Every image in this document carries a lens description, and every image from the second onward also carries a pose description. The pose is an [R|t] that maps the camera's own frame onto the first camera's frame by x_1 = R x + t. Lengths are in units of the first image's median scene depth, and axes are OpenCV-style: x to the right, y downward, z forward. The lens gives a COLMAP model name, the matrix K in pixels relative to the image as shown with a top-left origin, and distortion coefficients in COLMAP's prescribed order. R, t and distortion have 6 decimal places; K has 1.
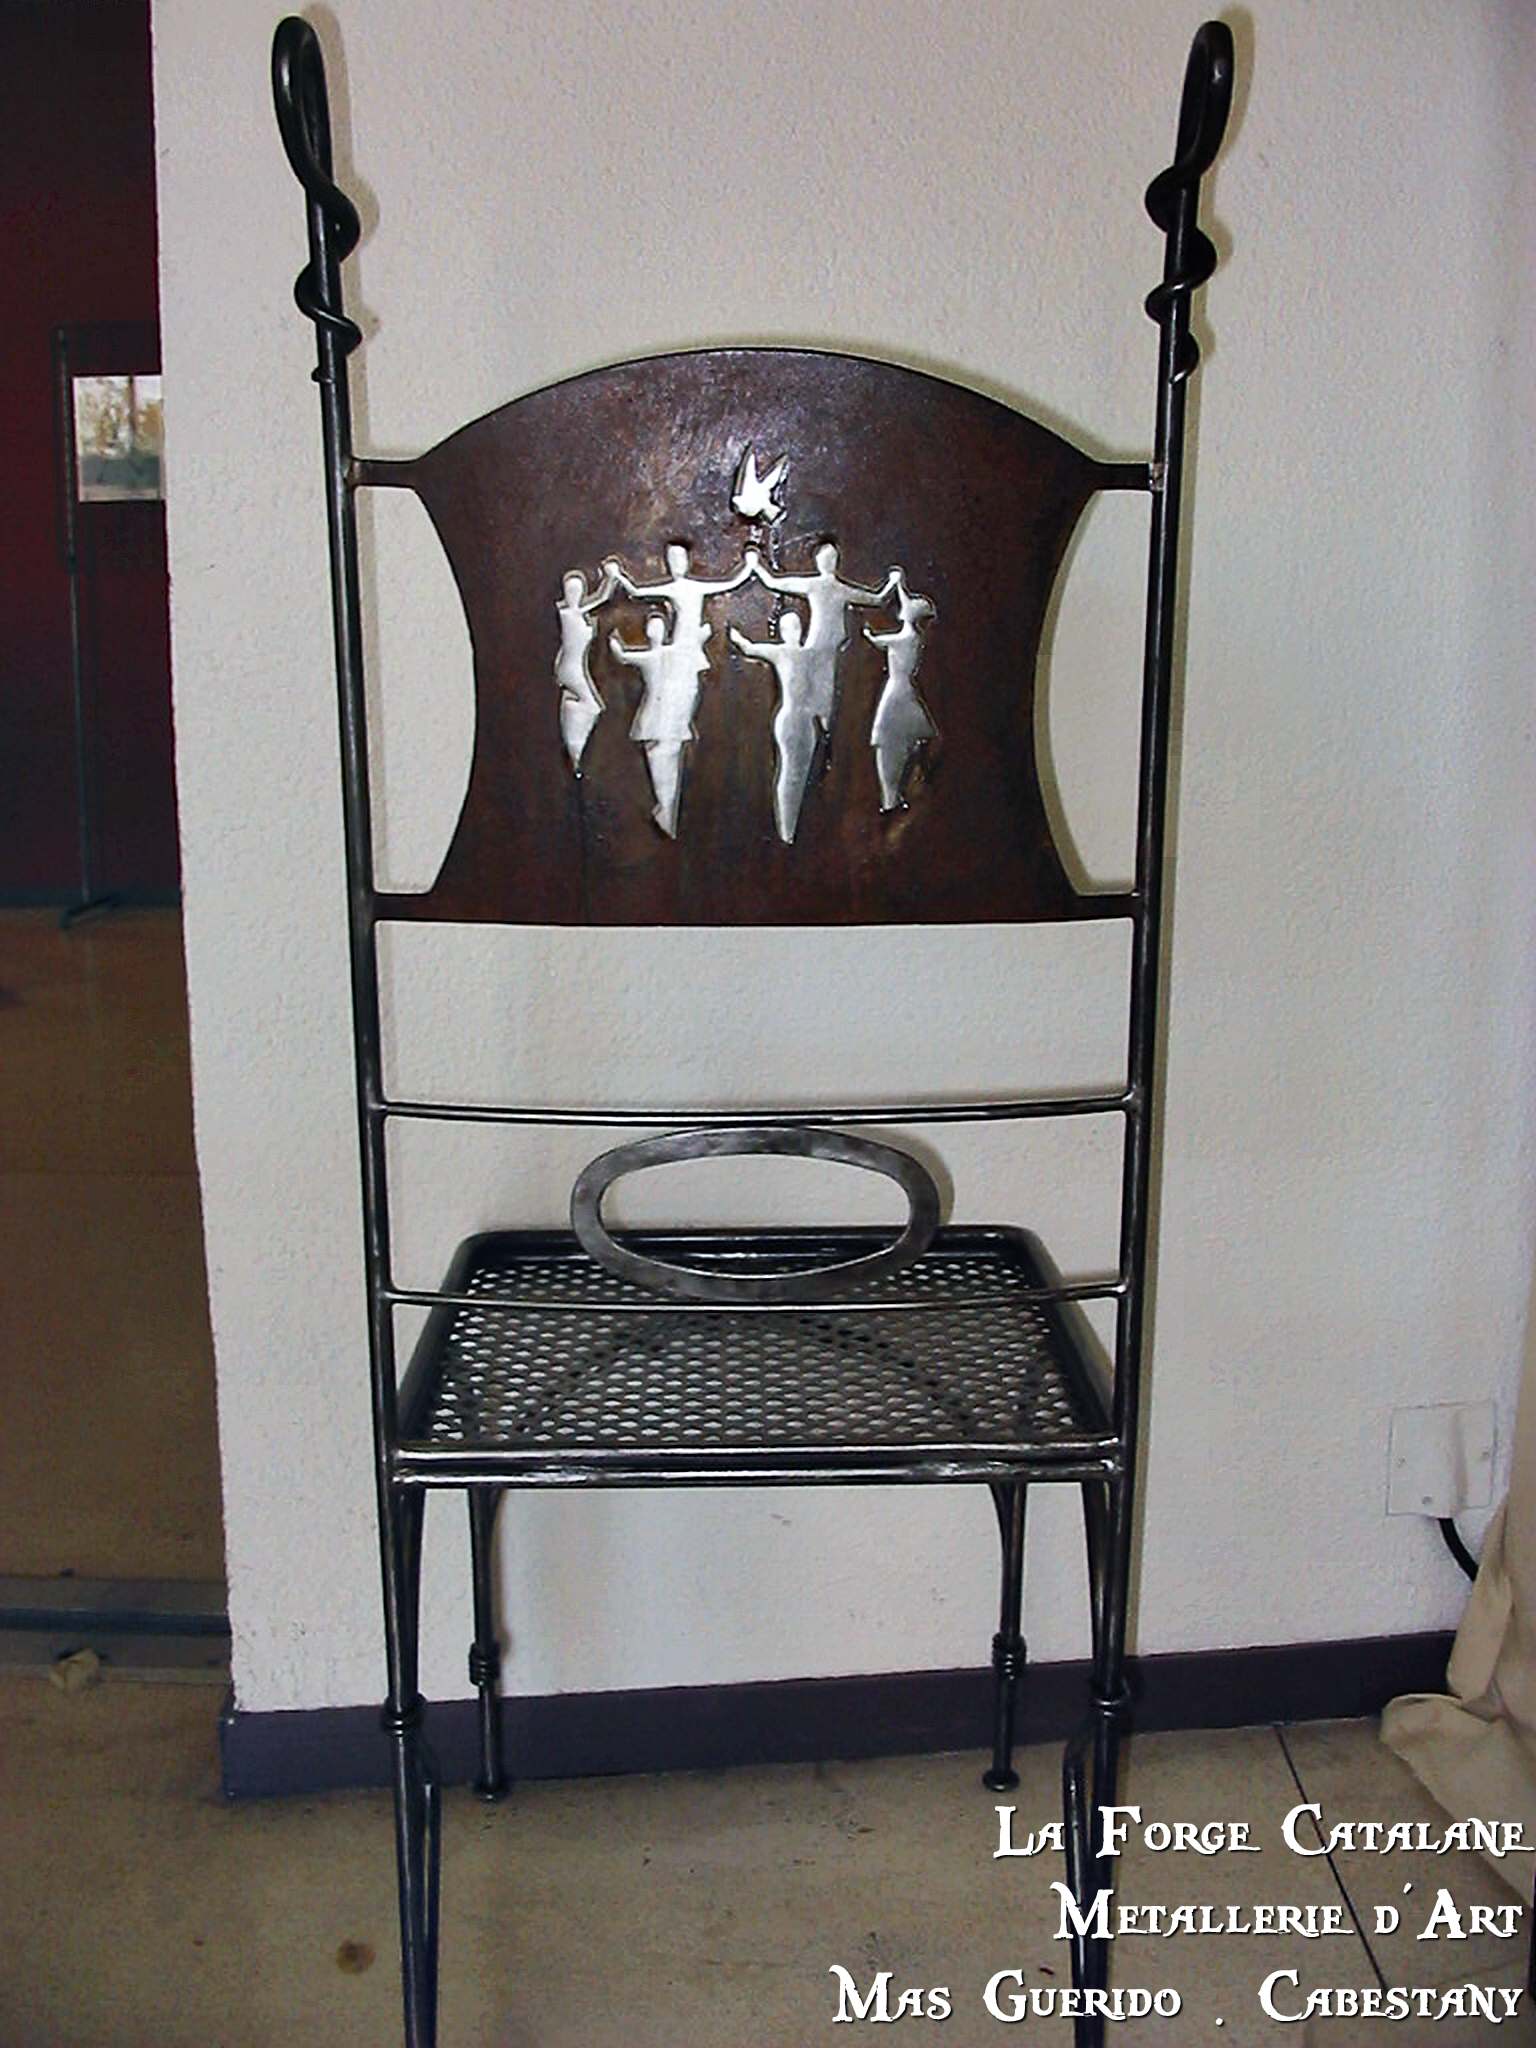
lens RADIAL K [[2175.1, 0, 768.0], [0, 2175.1, 1024.0], [0, 0, 1]] dist [-0.213954, 0.278767]
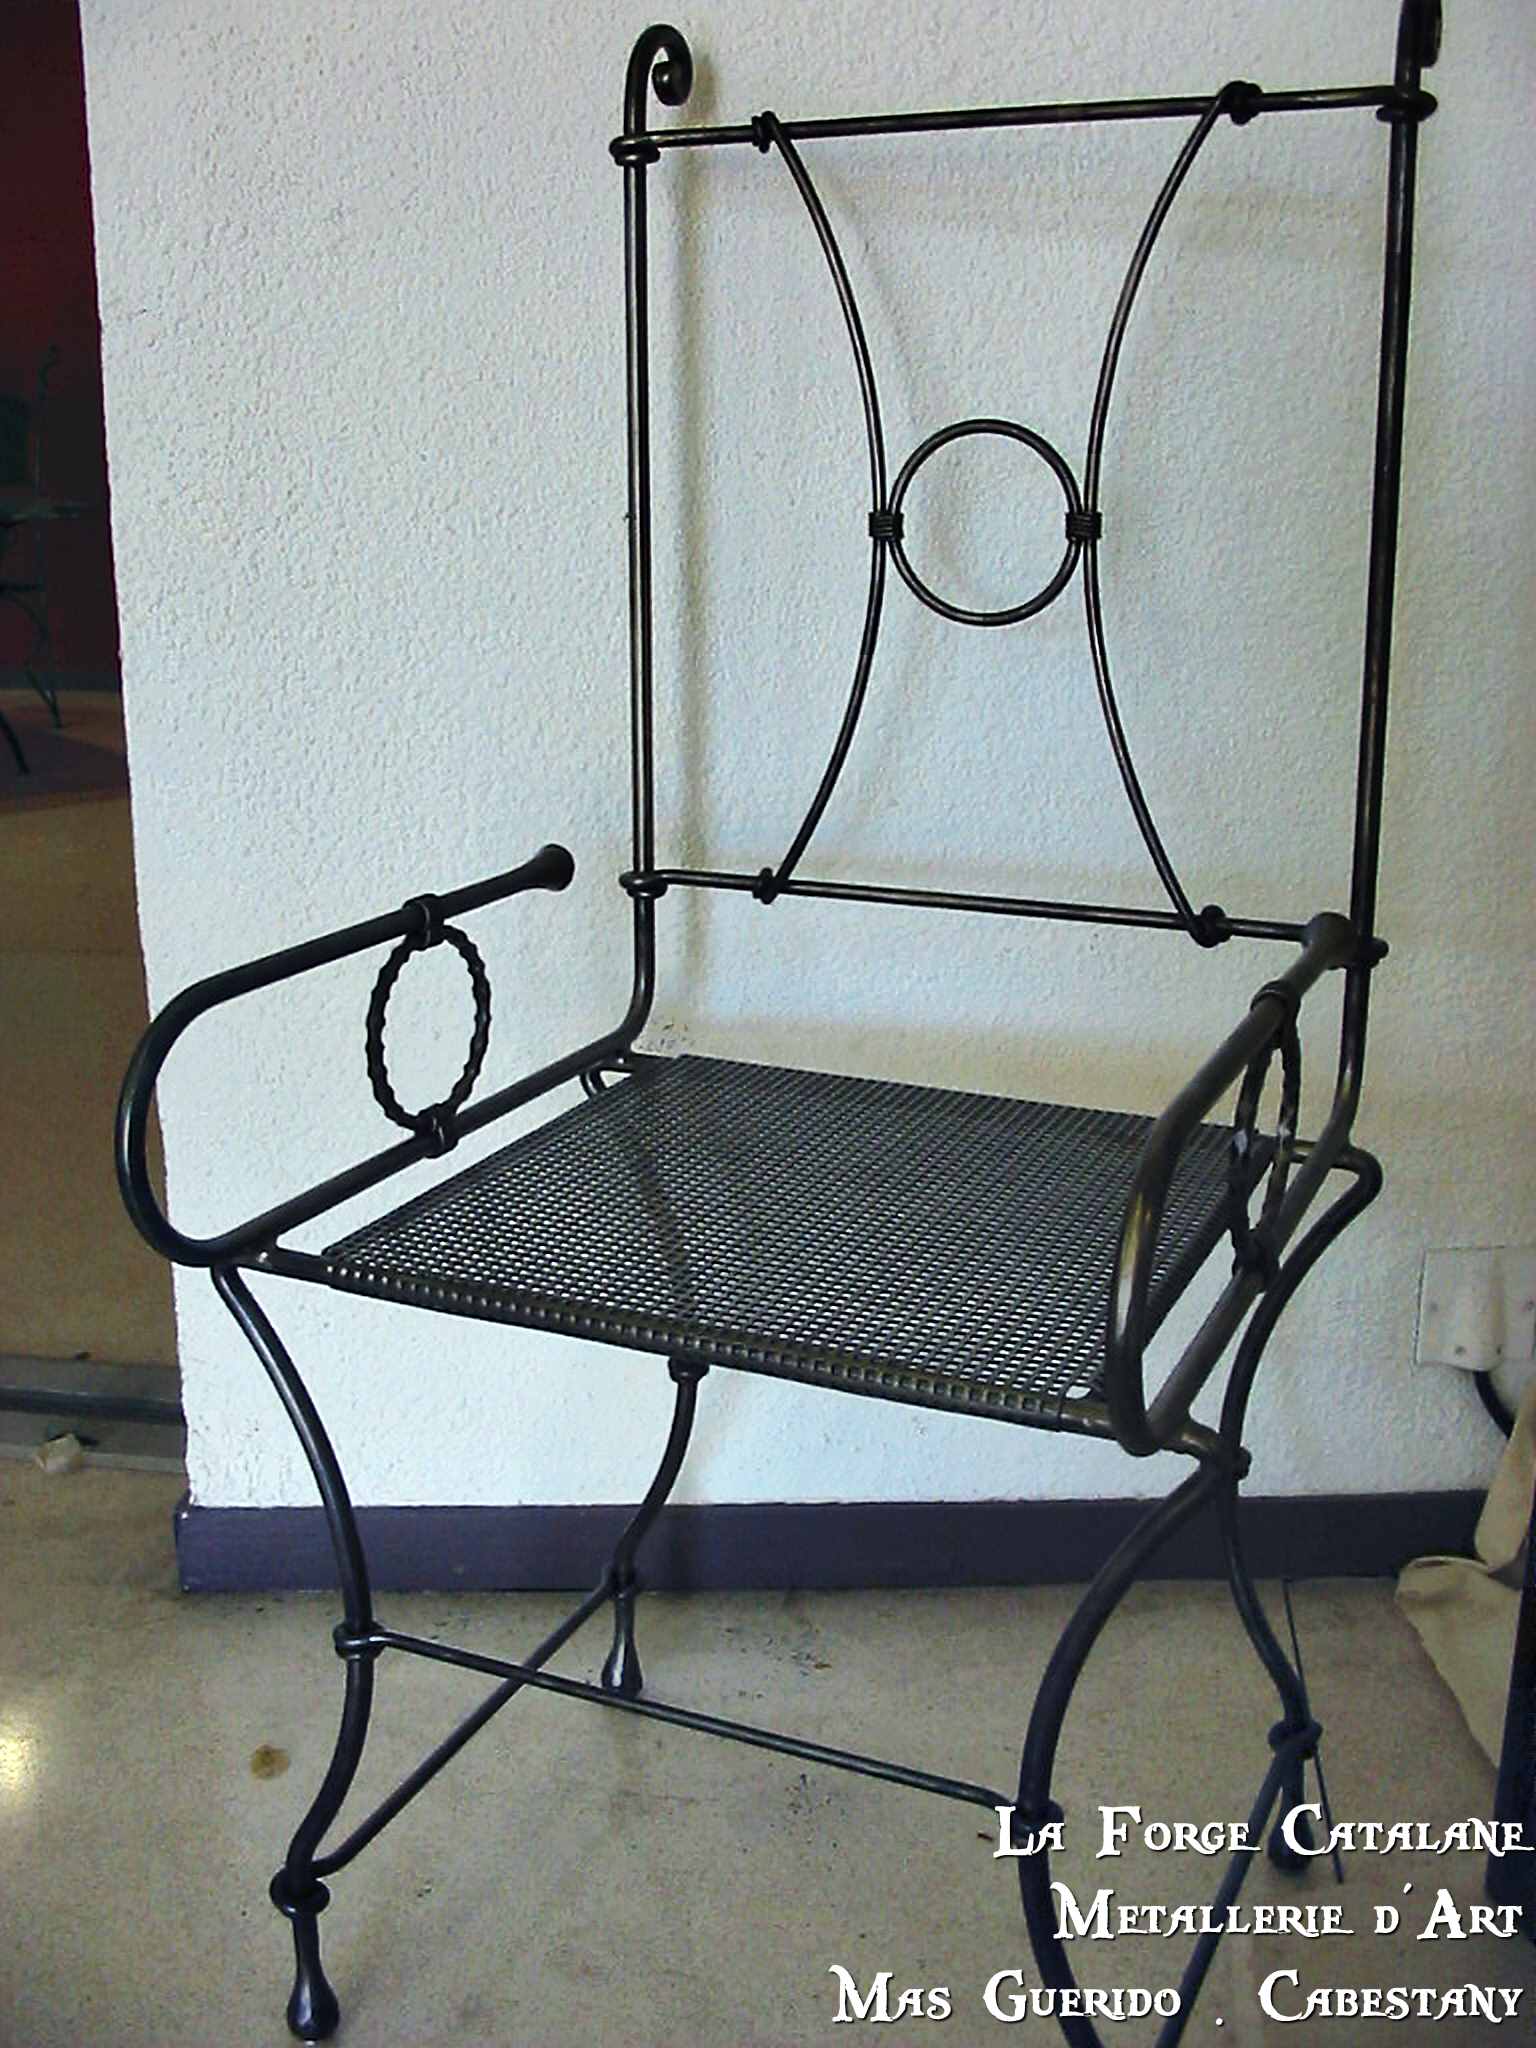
lens RADIAL K [[2175.1, 0, 768.0], [0, 2175.1, 1024.0], [0, 0, 1]] dist [-0.213954, 0.278767]
pose [[0.994226, 0.032511, -0.102263, 0.109010], [-0.023047, 0.995455, 0.092404, 0.005806], [0.104802, -0.089514, 0.990456, 0.072401]]
